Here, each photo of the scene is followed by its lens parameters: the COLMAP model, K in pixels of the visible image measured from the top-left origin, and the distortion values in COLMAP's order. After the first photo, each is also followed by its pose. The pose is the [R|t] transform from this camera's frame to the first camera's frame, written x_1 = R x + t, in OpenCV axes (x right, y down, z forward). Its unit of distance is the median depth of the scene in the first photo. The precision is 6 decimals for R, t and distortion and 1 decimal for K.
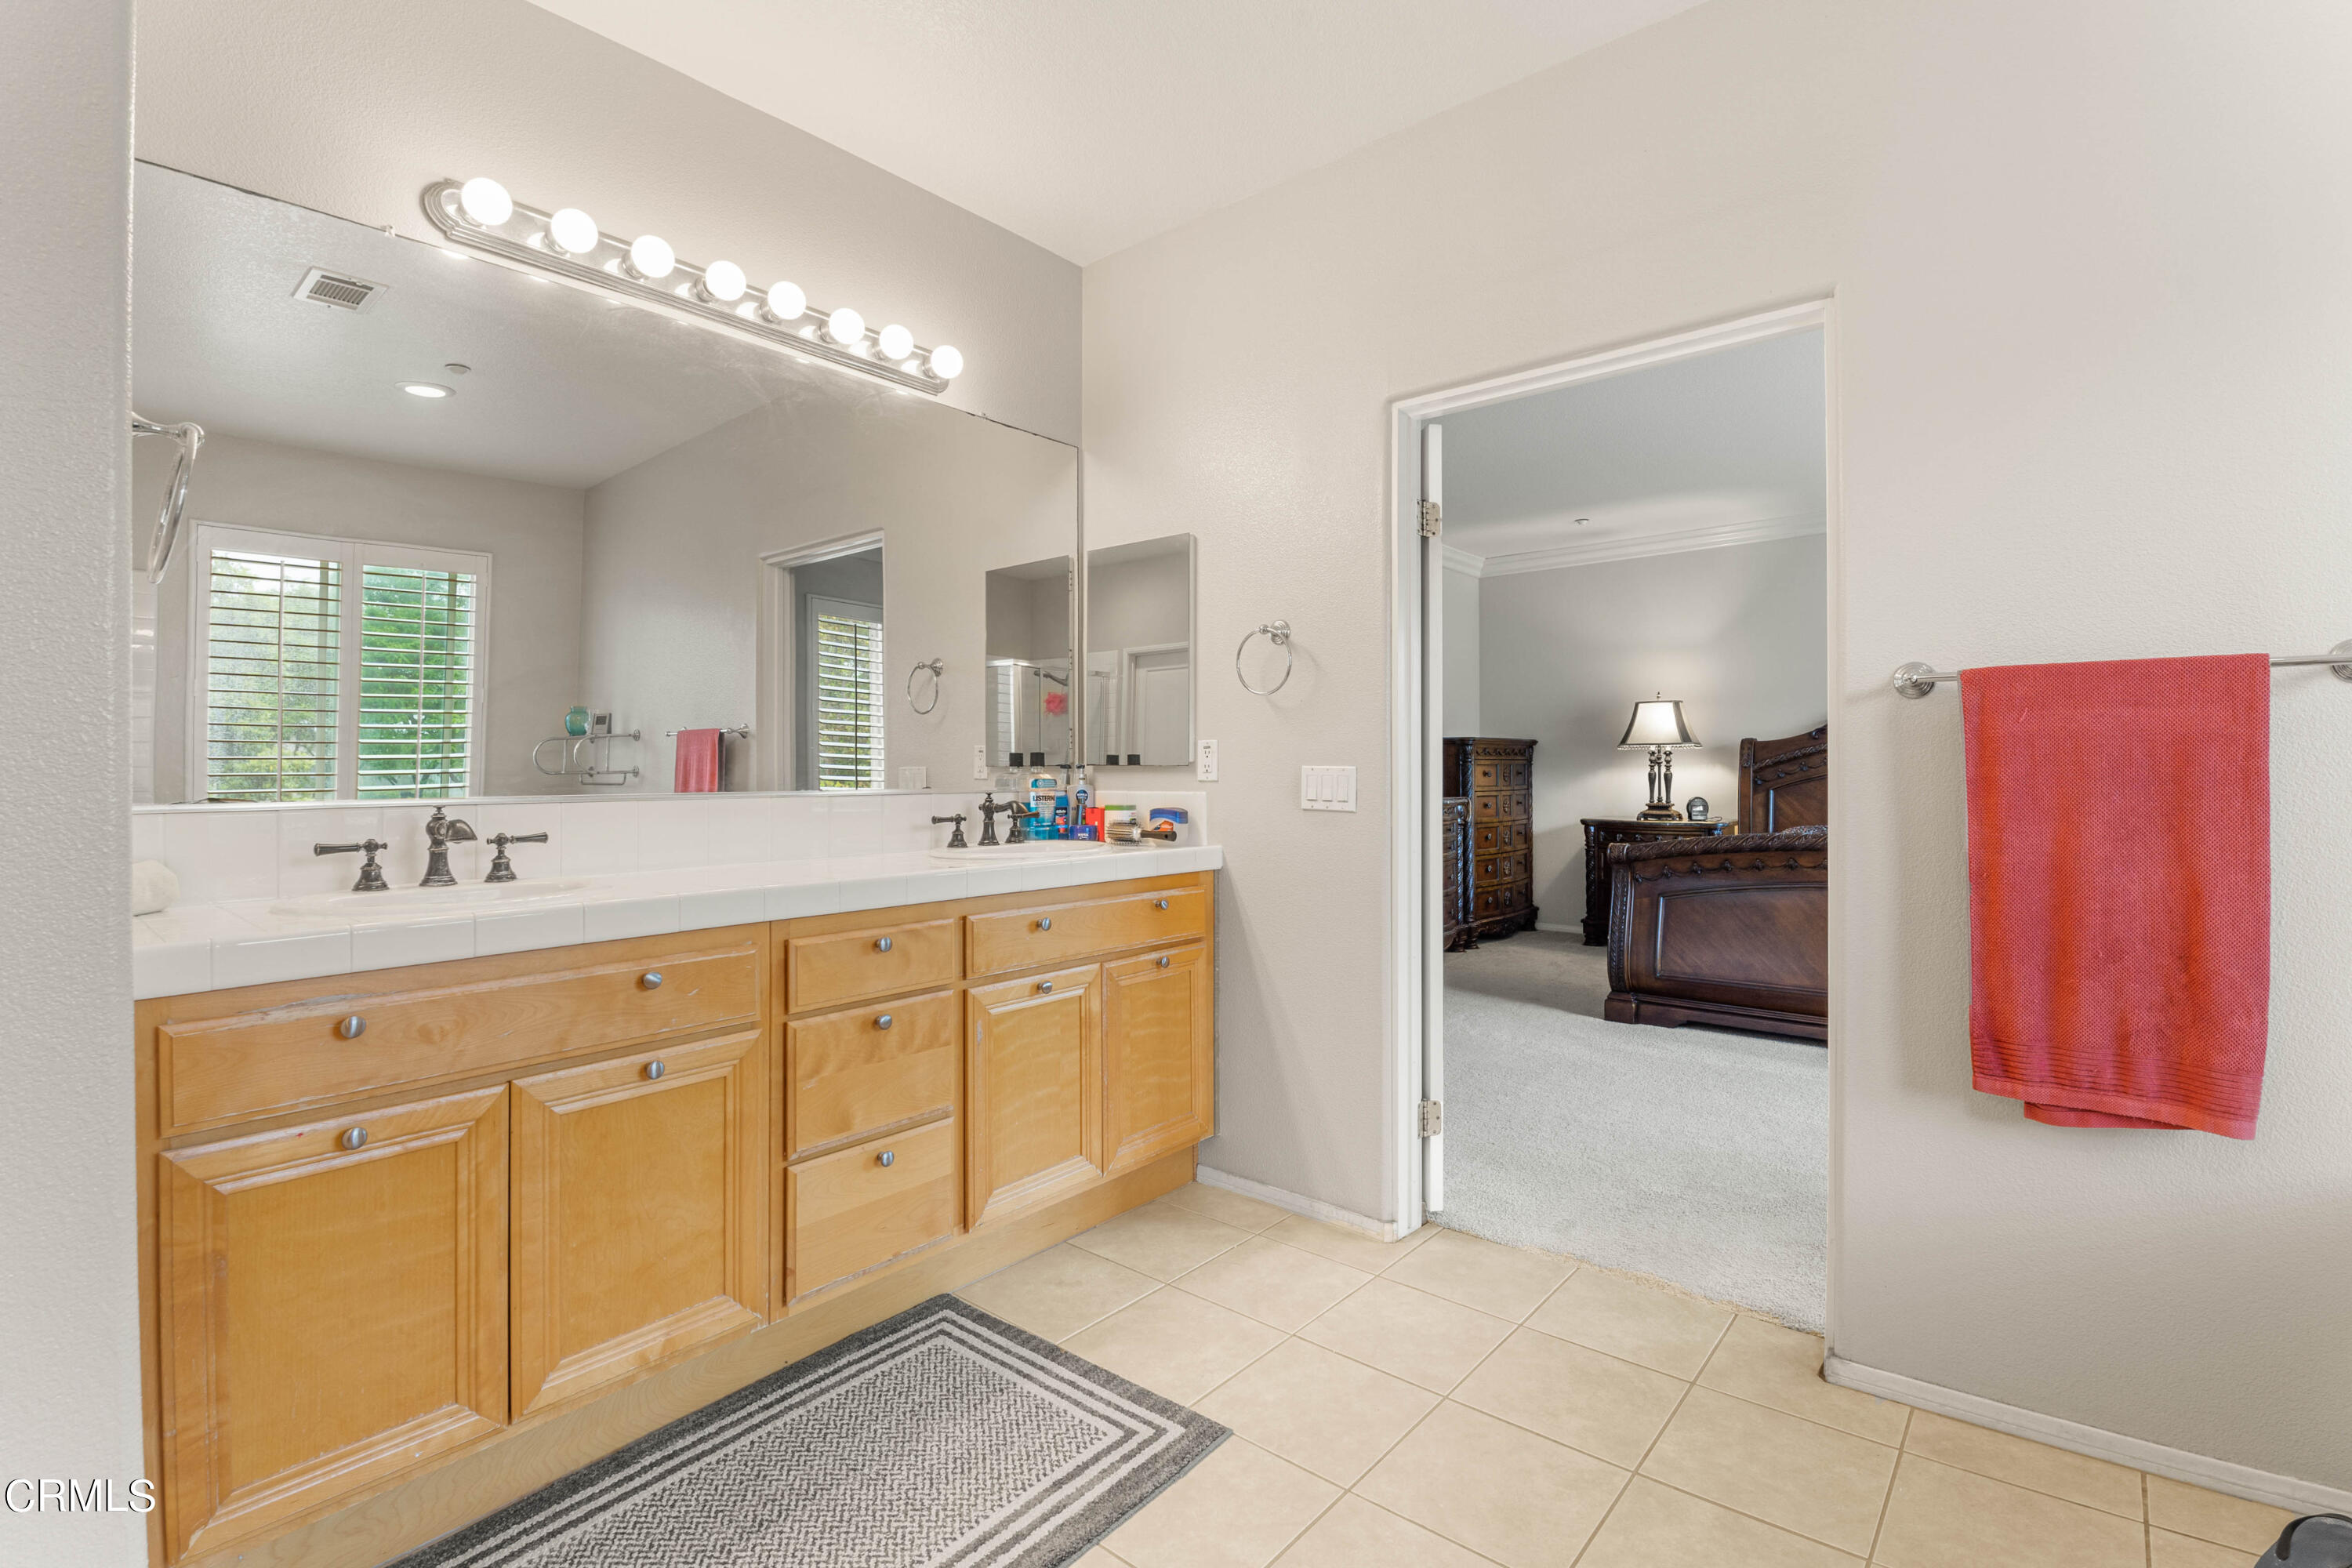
lens RADIAL K [[1057.0, 0, 1181.0], [0, 1057.0, 774.4], [0, 0, 1]] dist [0.004983, -0.001305]
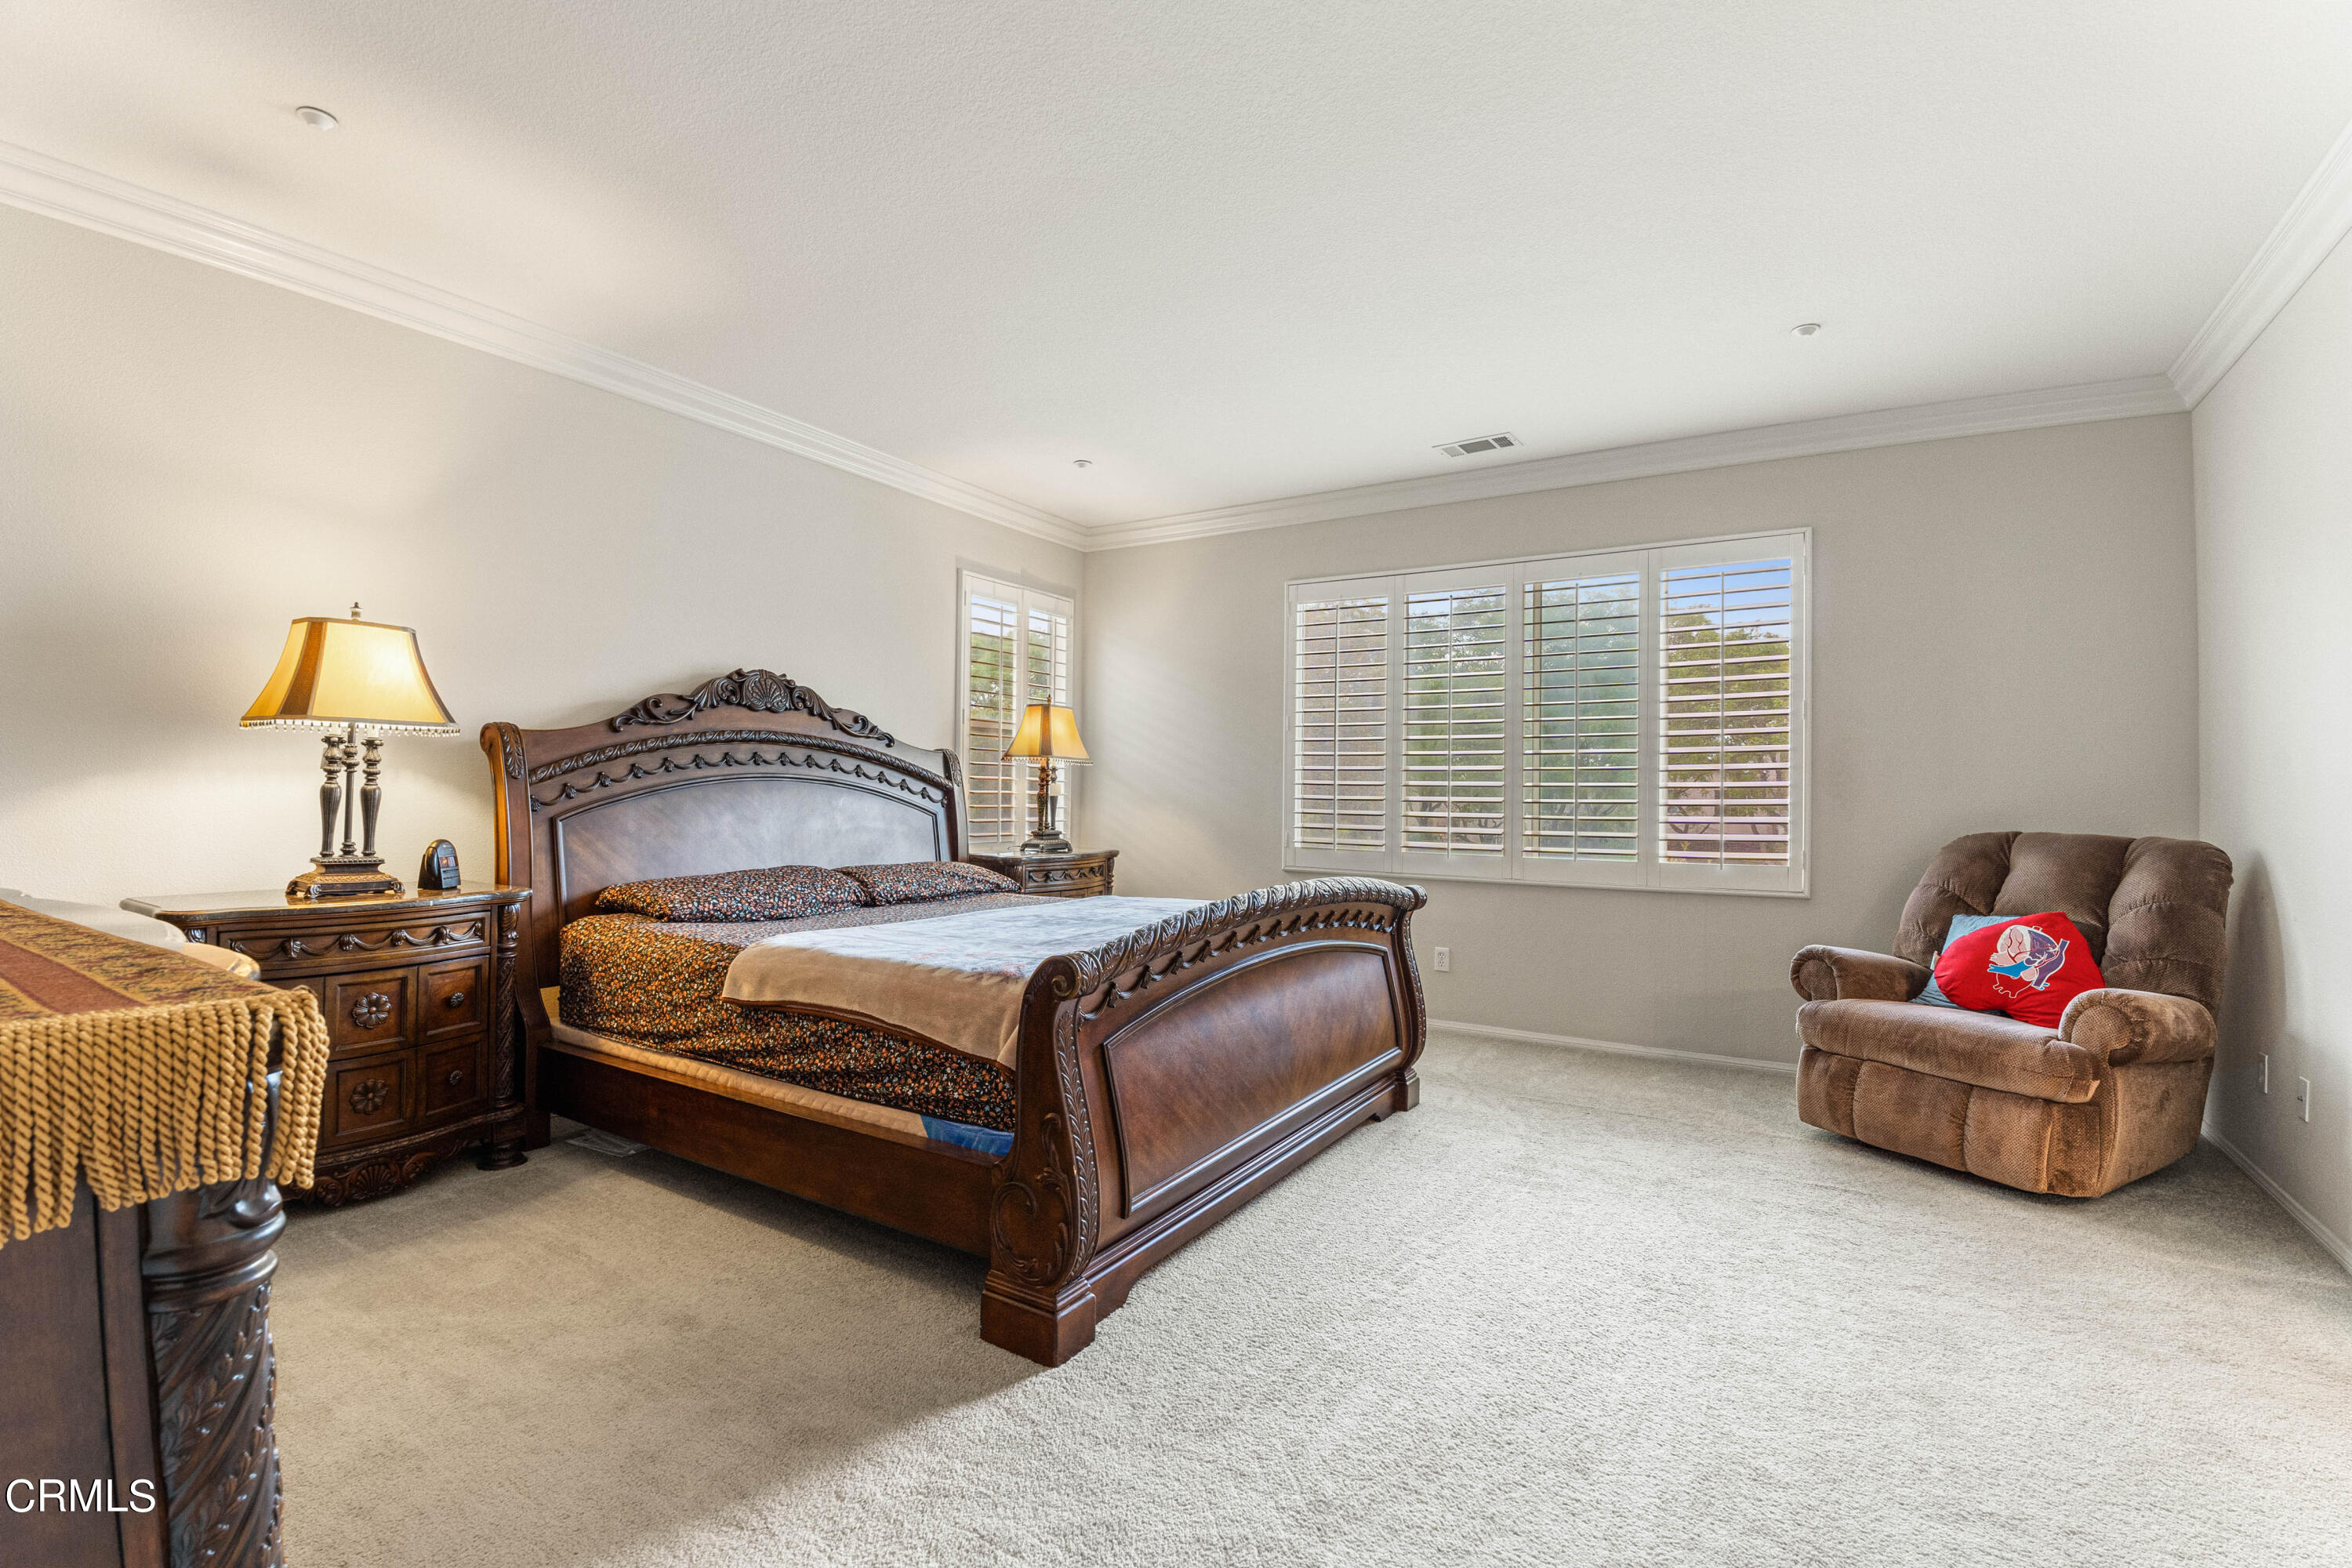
lens RADIAL K [[1057.0, 0, 1200.1], [0, 1057.0, 778.4], [0, 0, 1]] dist [0.004983, -0.001305]
pose [[-0.170407, 0.017034, 0.985226, -0.027208], [-0.016392, 0.999663, -0.020119, -0.002289], [-0.985237, -0.019578, -0.170071, 0.738024]]
